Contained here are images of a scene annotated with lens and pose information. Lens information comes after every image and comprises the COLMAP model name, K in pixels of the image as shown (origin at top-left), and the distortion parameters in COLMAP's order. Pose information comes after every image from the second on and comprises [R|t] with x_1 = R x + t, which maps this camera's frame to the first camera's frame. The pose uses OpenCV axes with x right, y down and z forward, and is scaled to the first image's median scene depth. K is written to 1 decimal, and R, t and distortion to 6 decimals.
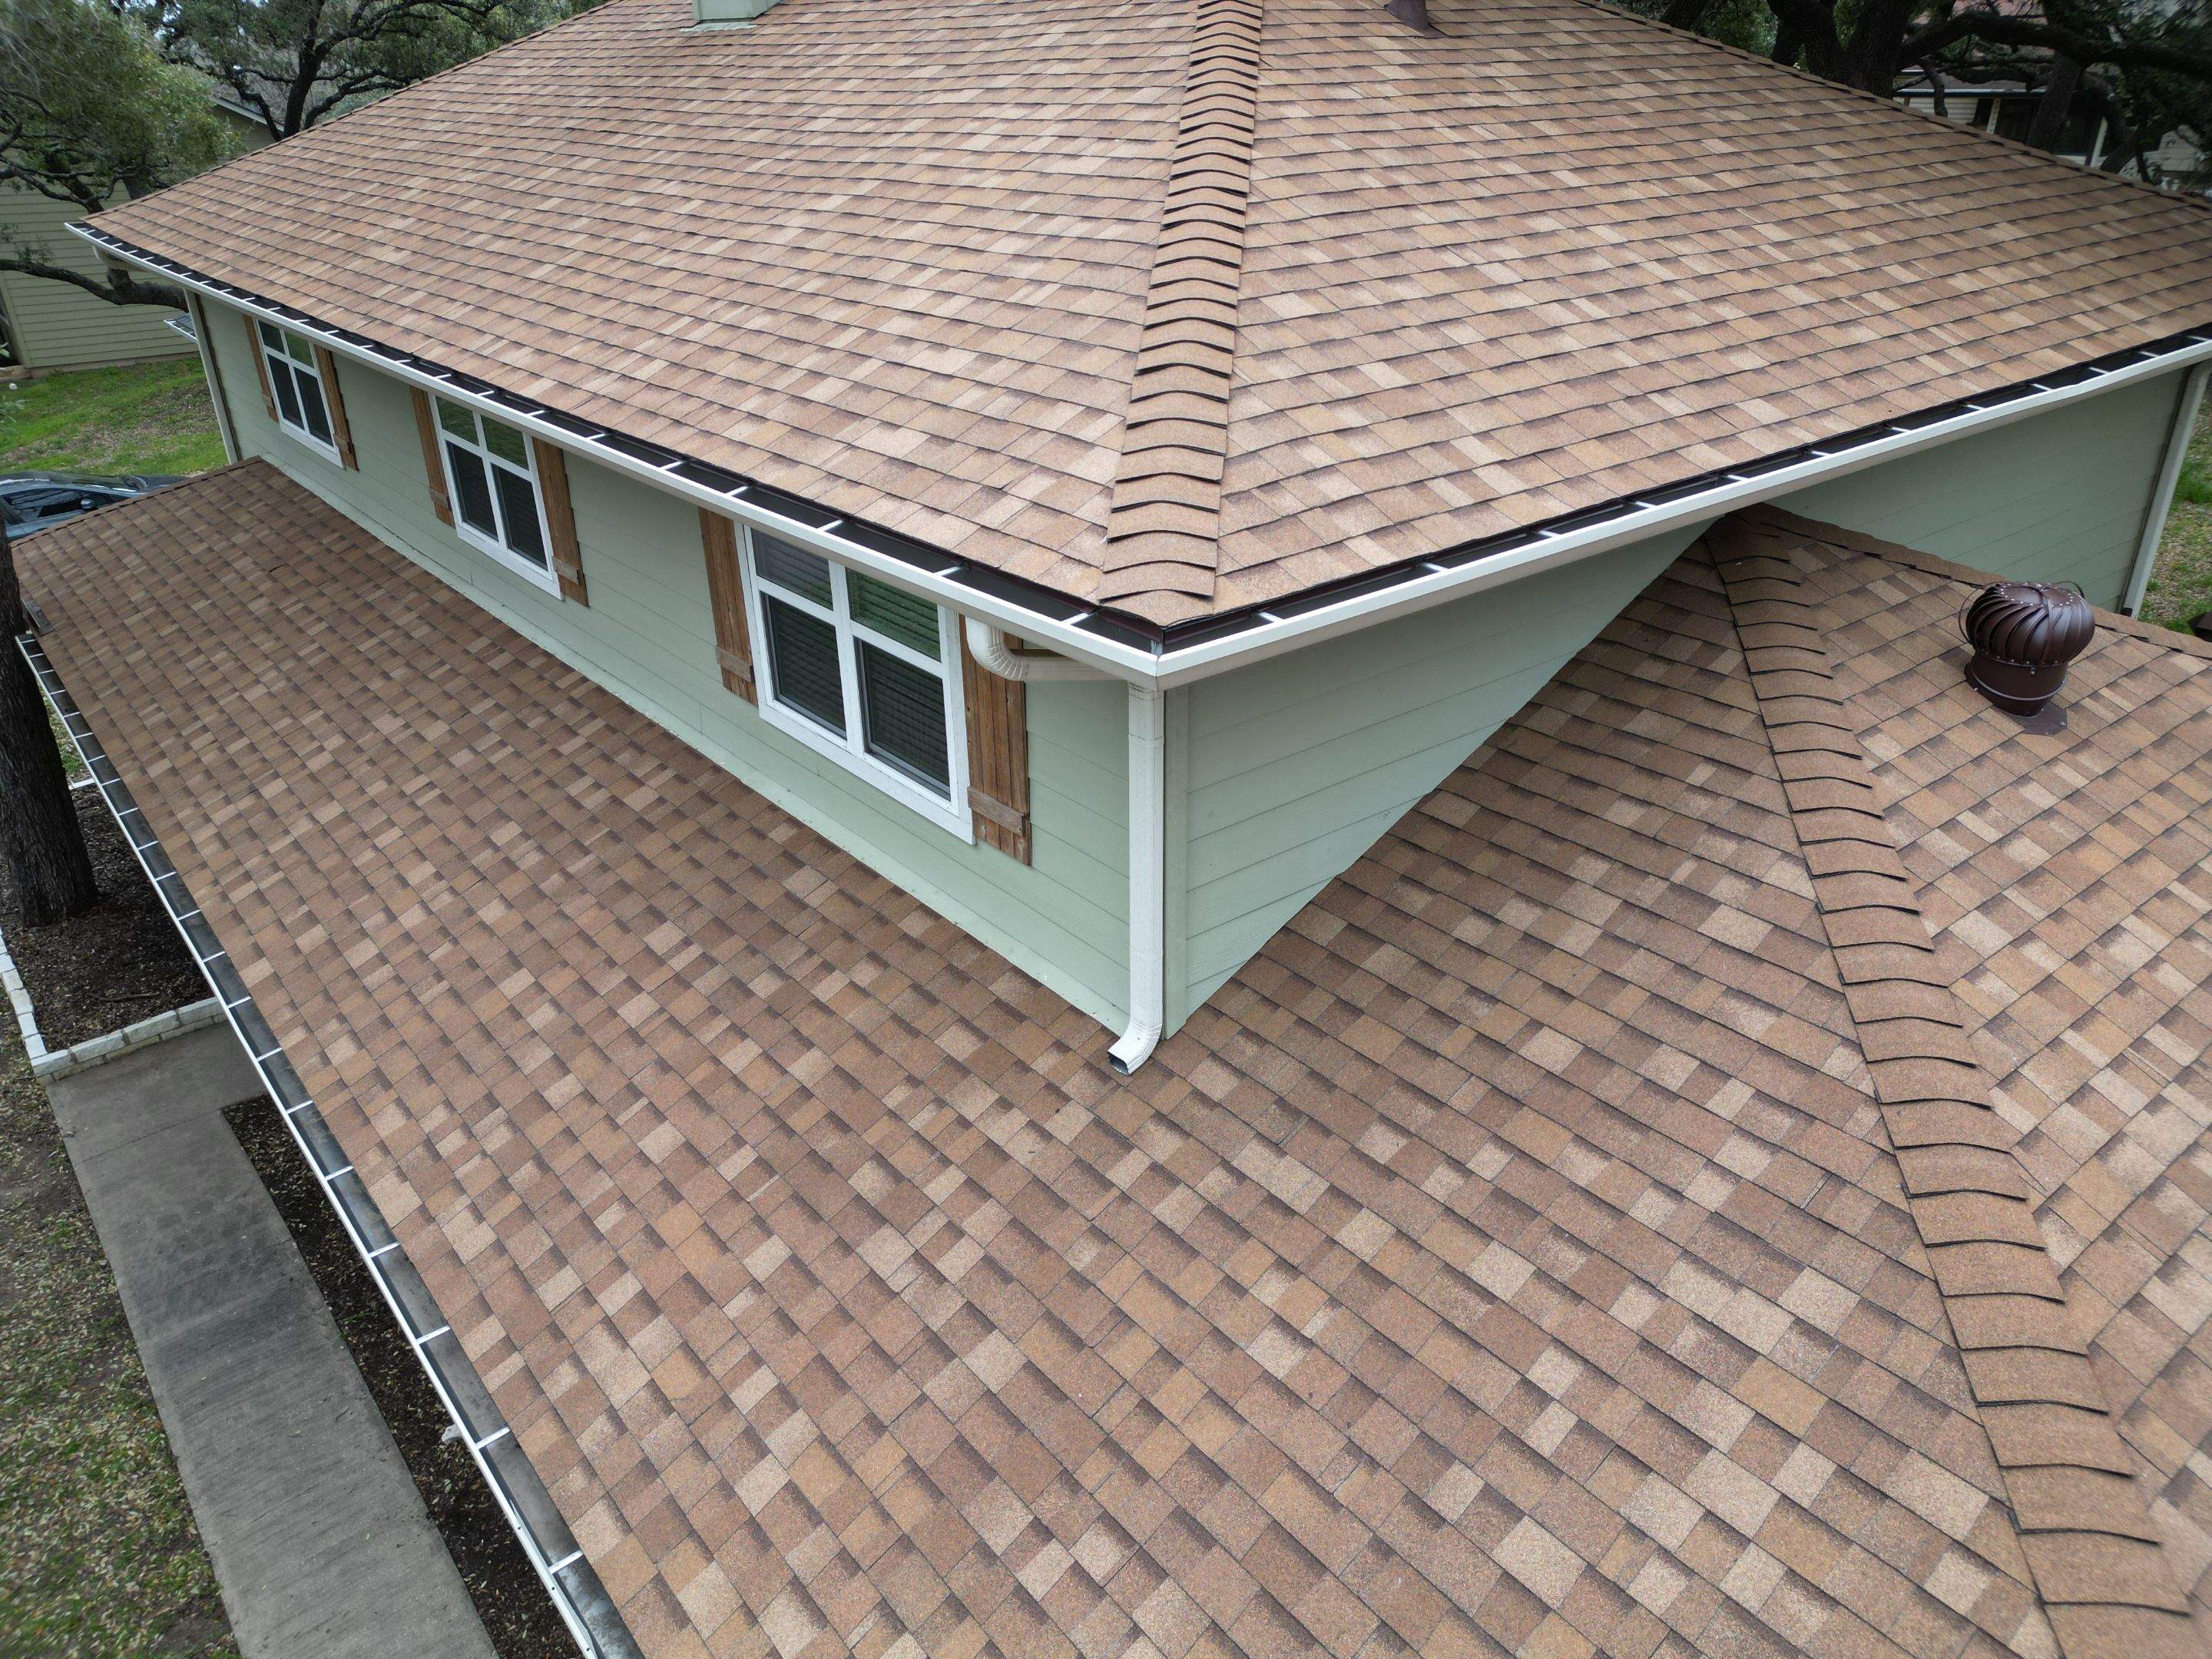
lens RADIAL K [[1535.8, 0, 1108.8], [0, 1535.8, 828.0], [0, 0, 1]] dist [0.066176, -0.058405]
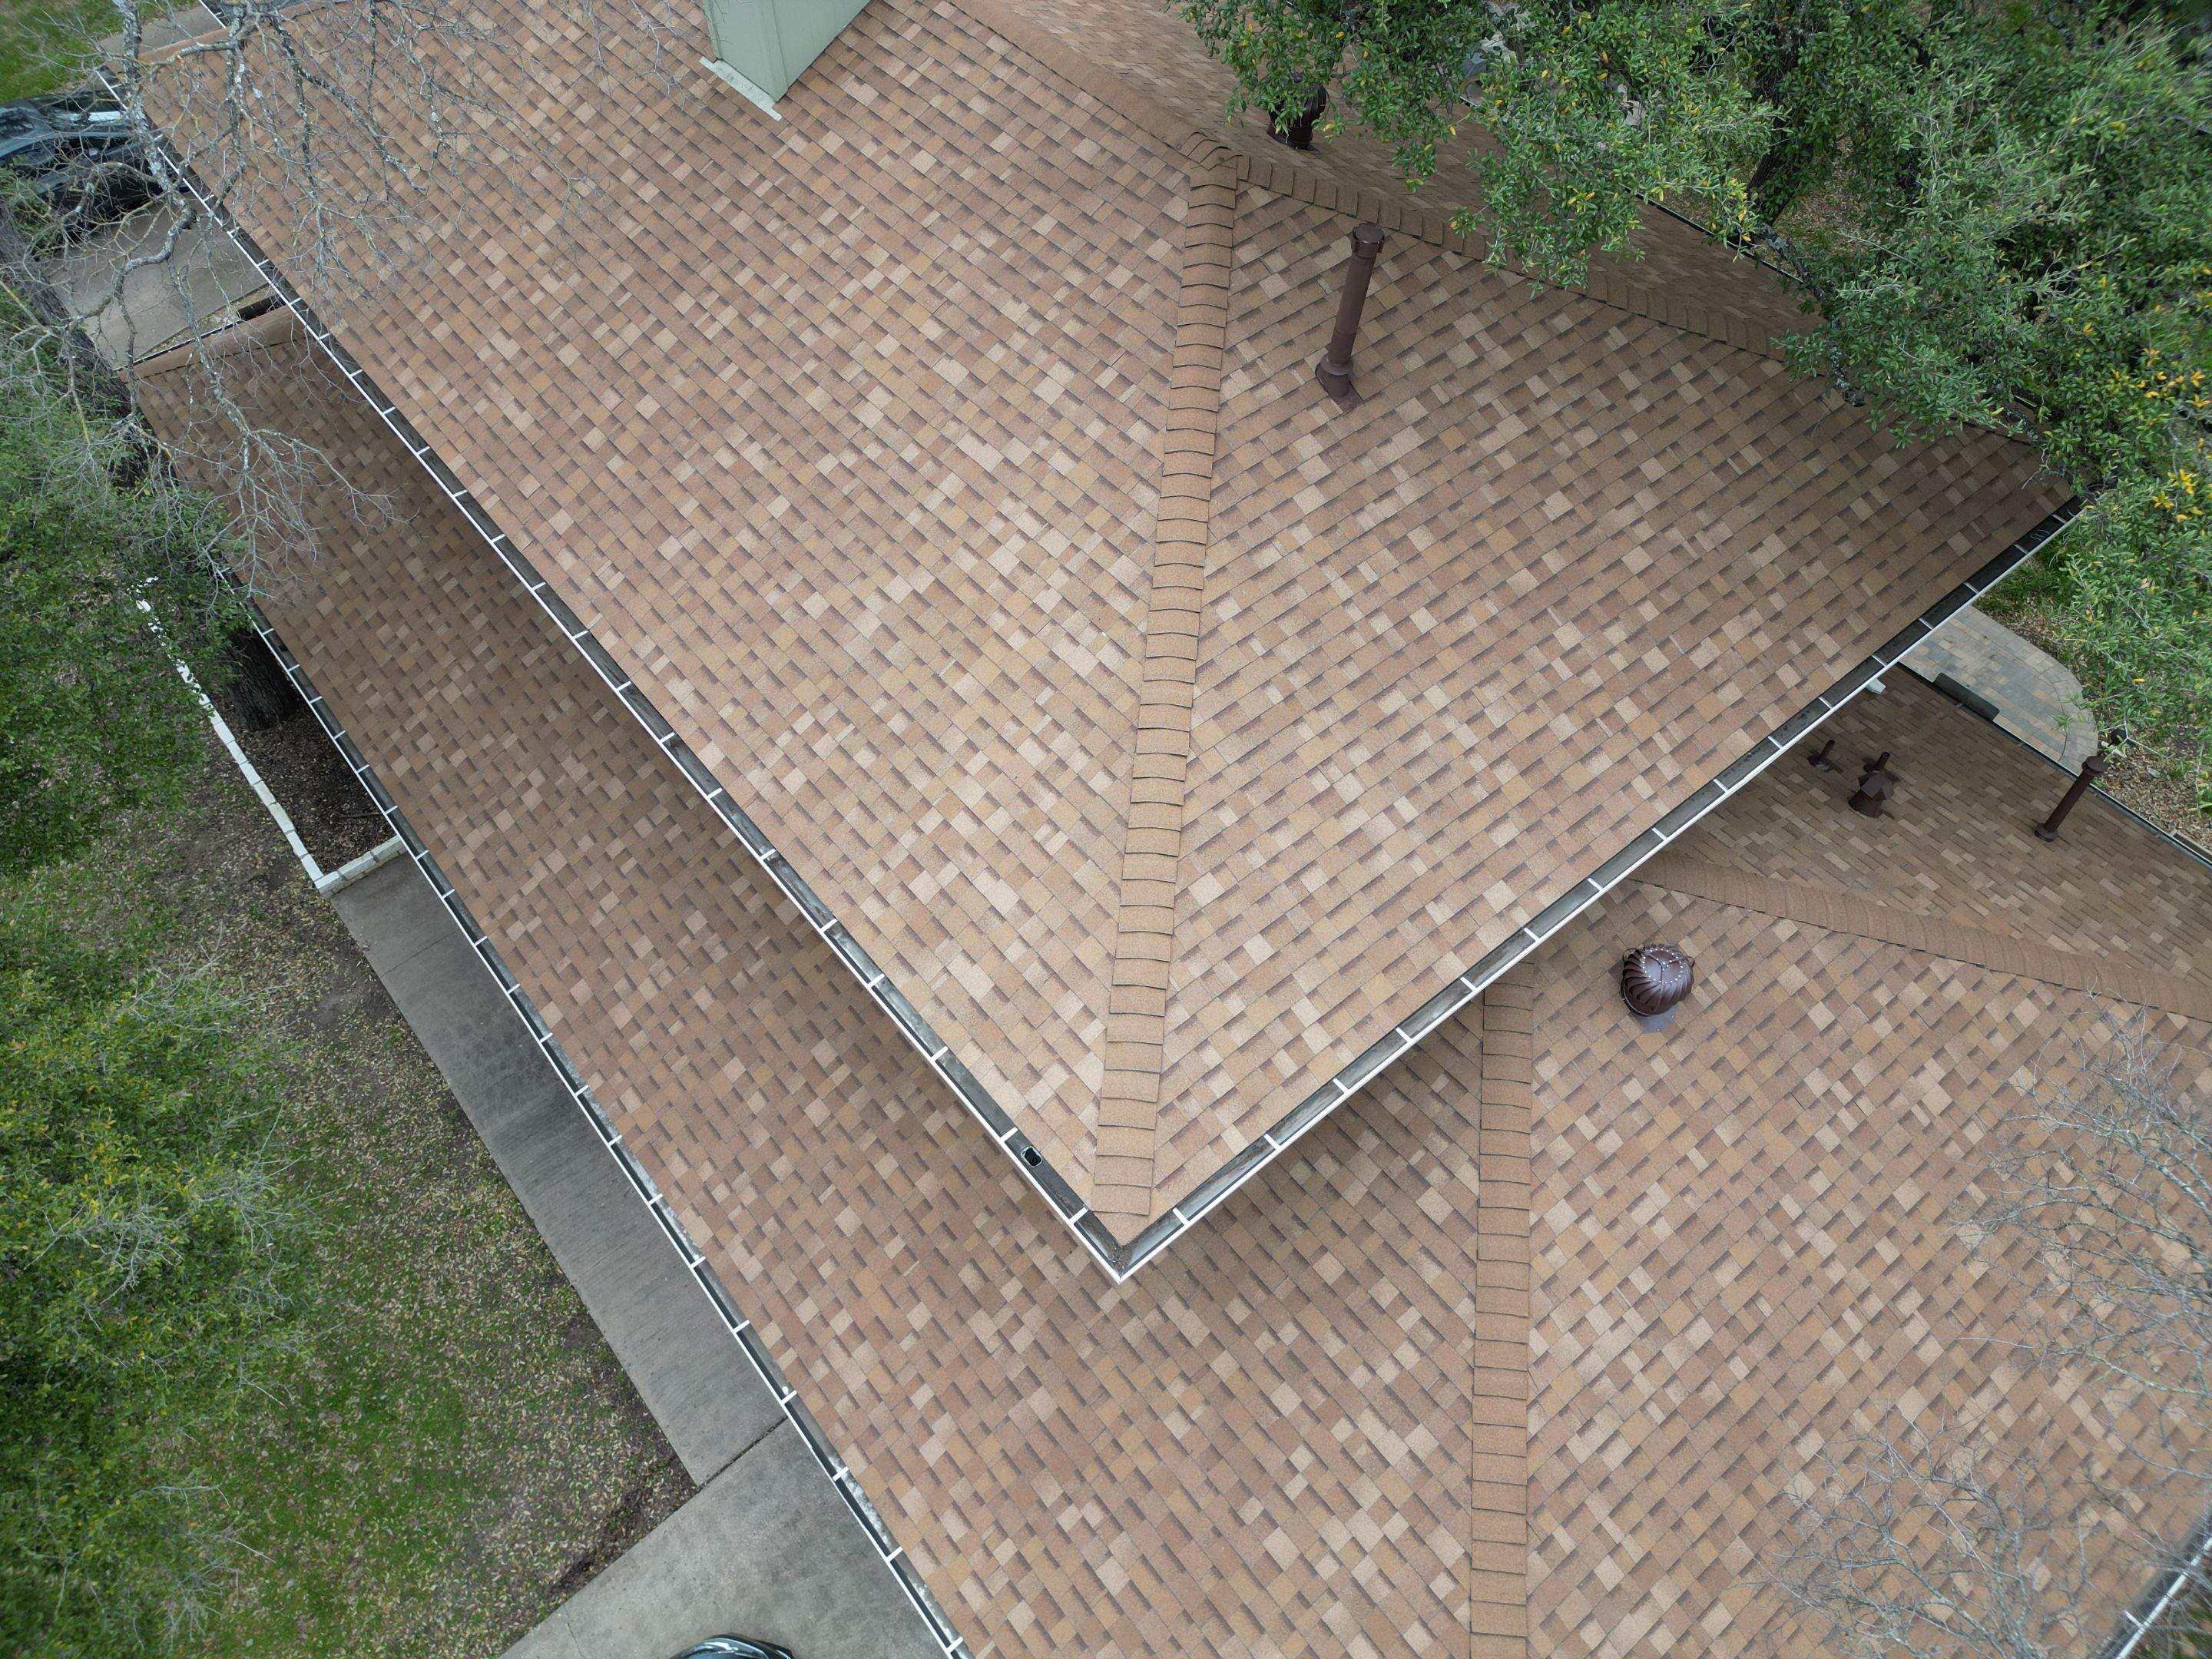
lens RADIAL K [[1535.8, 0, 1108.0], [0, 1535.8, 827.1], [0, 0, 1]] dist [0.066176, -0.058405]
pose [[0.999997, 0.000129, 0.002579, 0.006032], [-0.001293, 0.889650, 0.456641, -0.993544], [-0.002236, -0.456643, 0.889647, -0.370485]]
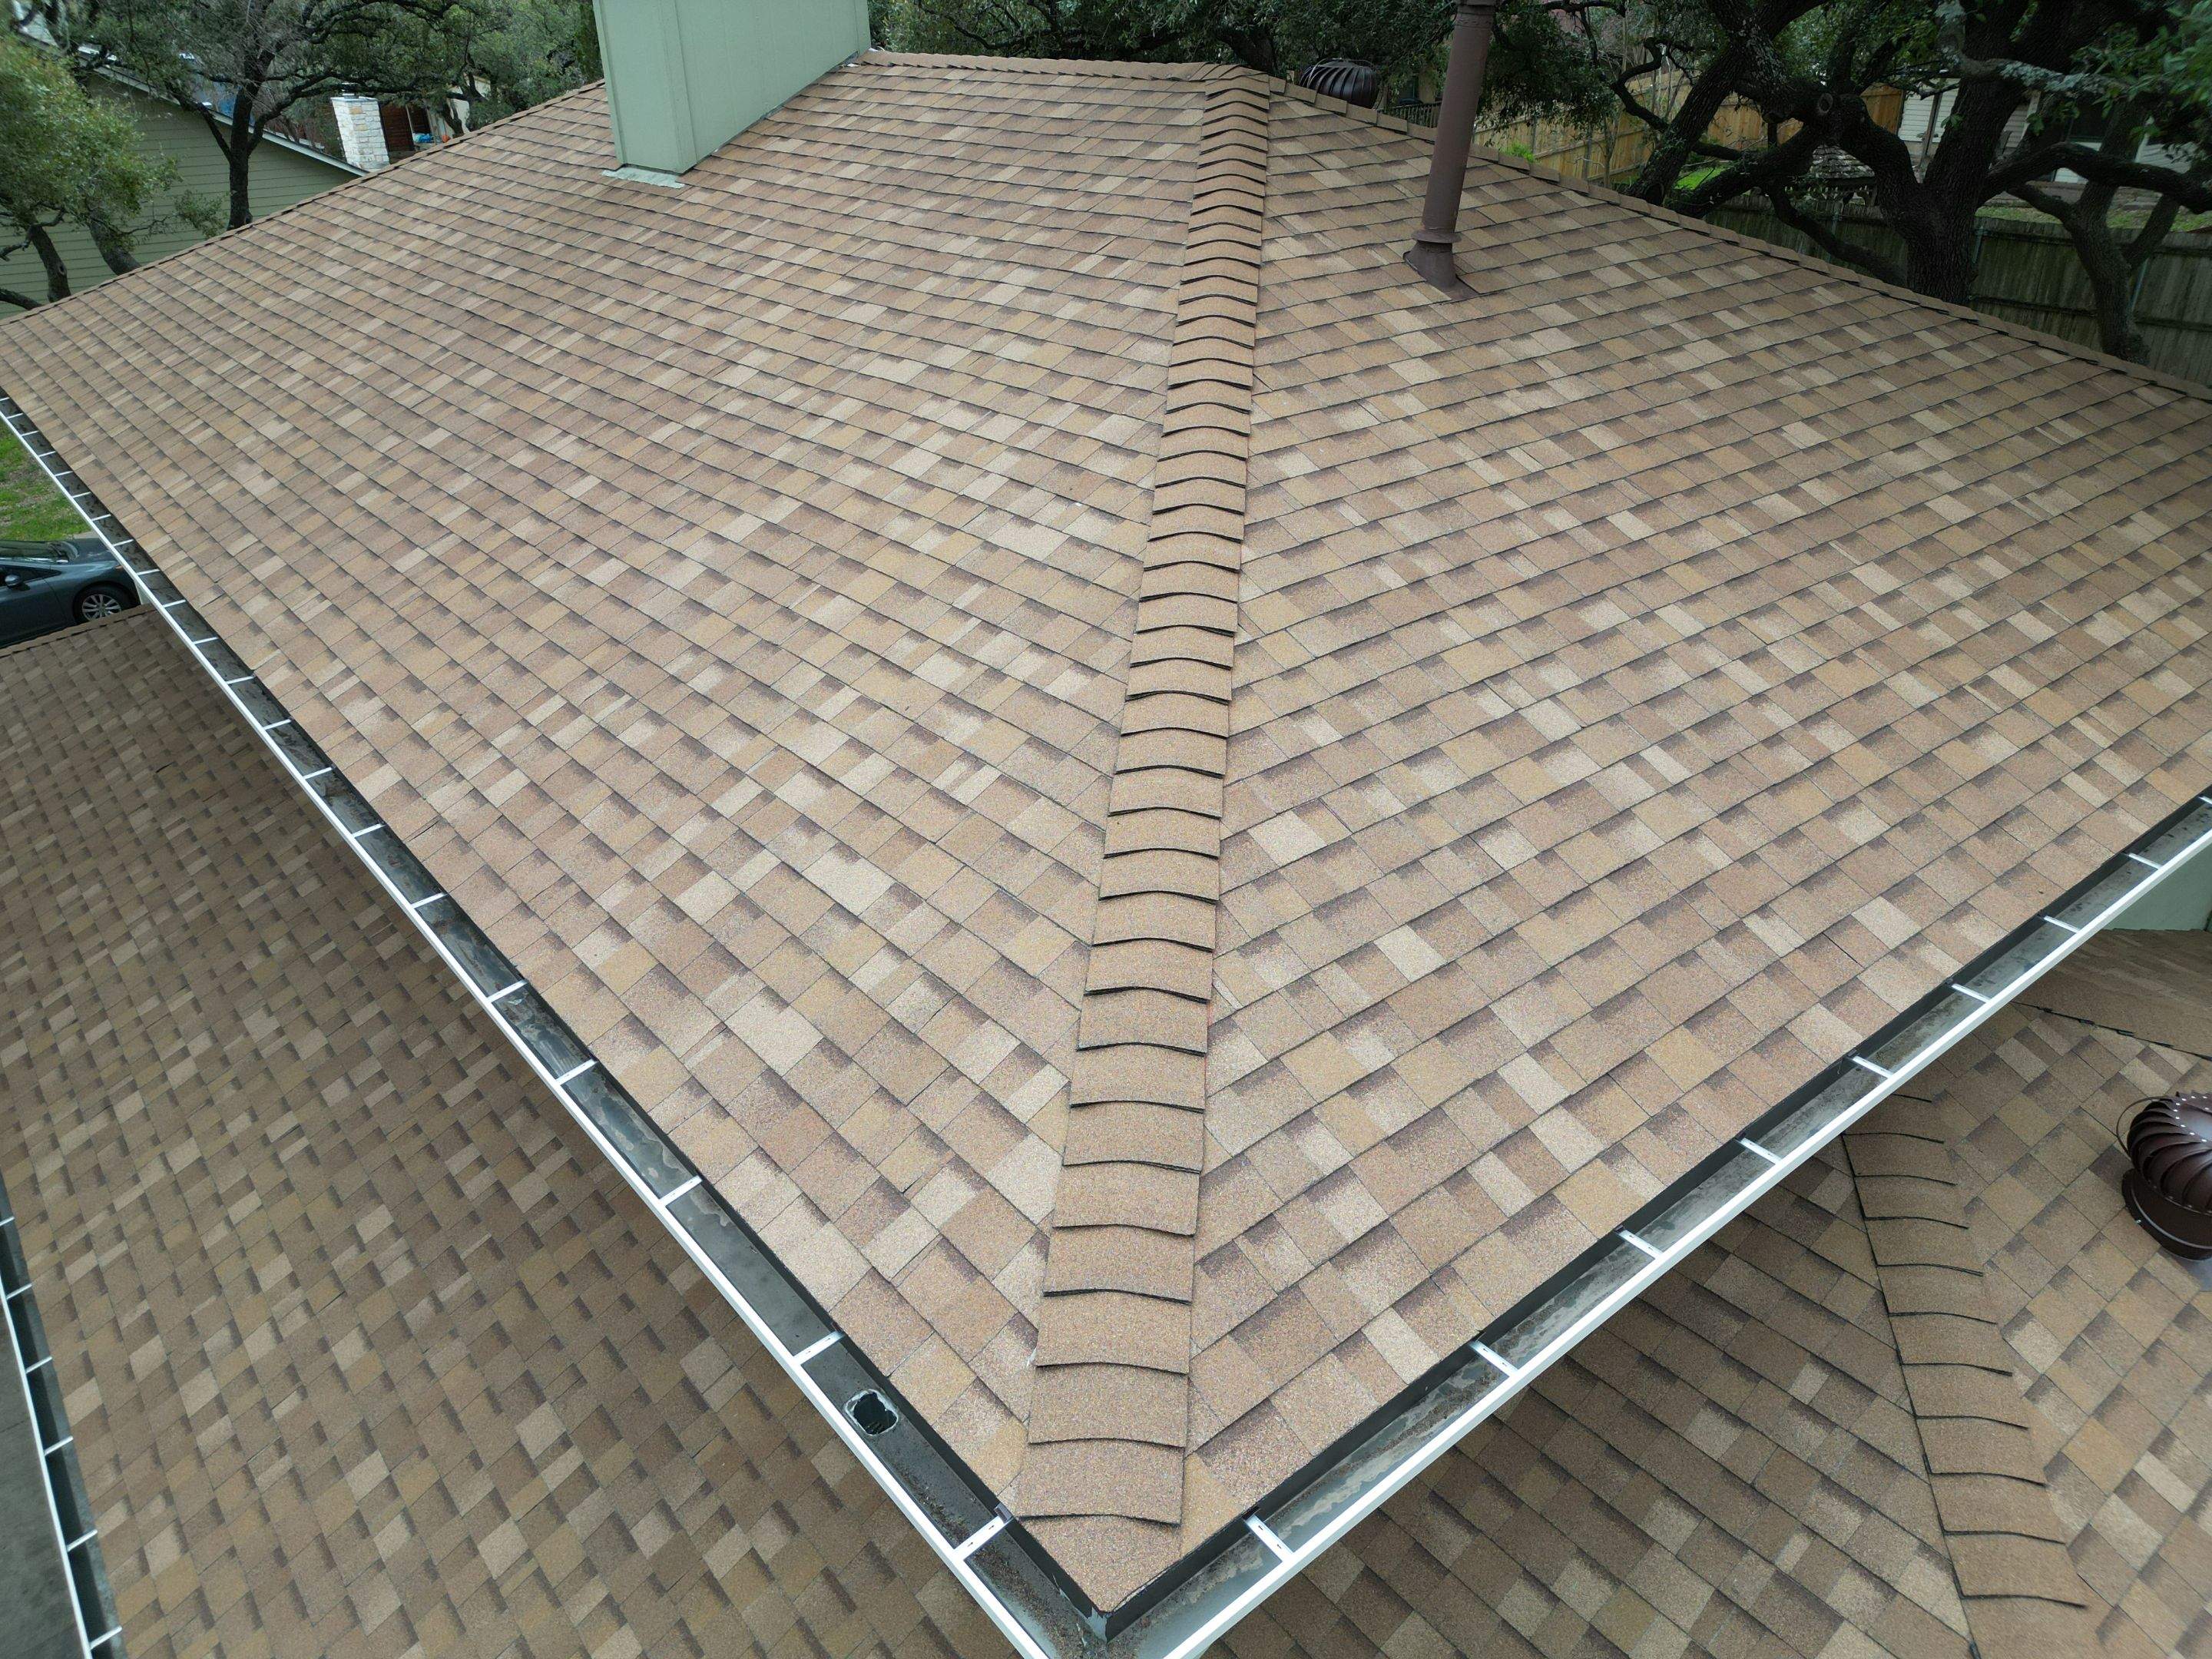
lens RADIAL K [[1535.8, 0, 1106.9], [0, 1535.8, 830.2], [0, 0, 1]] dist [0.066176, -0.058405]
pose [[0.999996, -0.001445, -0.002592, 0.023857], [0.001542, 0.999282, 0.037851, -0.321759], [0.002535, -0.037854, 0.999280, 0.196174]]
